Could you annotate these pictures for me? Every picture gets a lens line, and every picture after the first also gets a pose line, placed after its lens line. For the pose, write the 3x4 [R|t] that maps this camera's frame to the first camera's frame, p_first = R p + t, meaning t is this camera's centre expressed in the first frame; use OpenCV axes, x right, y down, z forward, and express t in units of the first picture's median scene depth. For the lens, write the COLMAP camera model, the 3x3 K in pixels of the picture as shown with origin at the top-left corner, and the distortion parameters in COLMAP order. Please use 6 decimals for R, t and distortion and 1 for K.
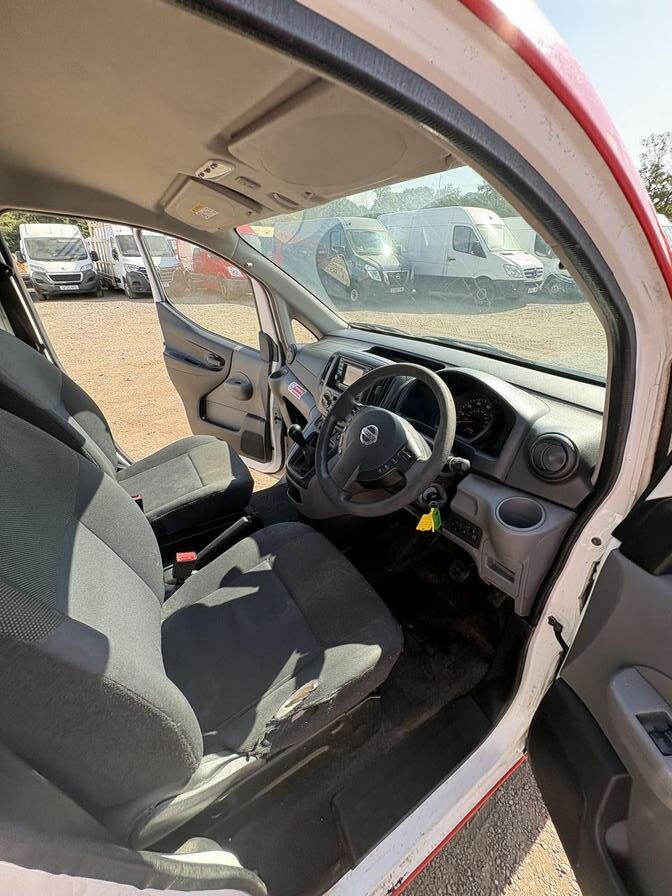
lens RADIAL K [[358.5, 0, 335.4], [0, 358.5, 451.9], [0, 0, 1]] dist [0.000895, 0.000408]
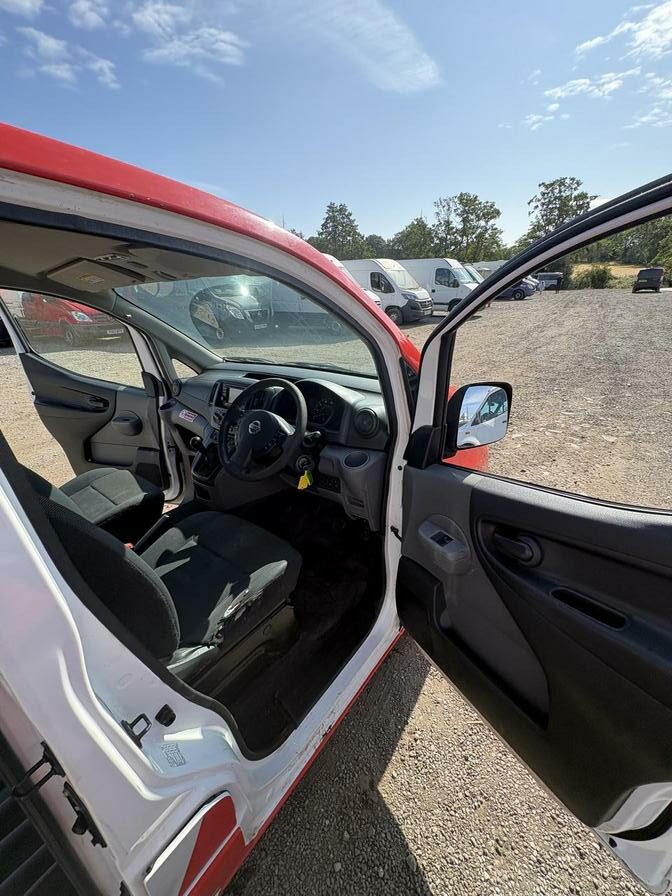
lens RADIAL K [[358.5, 0, 335.4], [0, 358.5, 451.9], [0, 0, 1]] dist [0.000895, 0.000408]
pose [[0.938842, -0.160337, 0.304741, -0.038735], [0.185535, 0.981074, -0.055411, 0.125950], [-0.290089, 0.108562, 0.950822, -0.316793]]
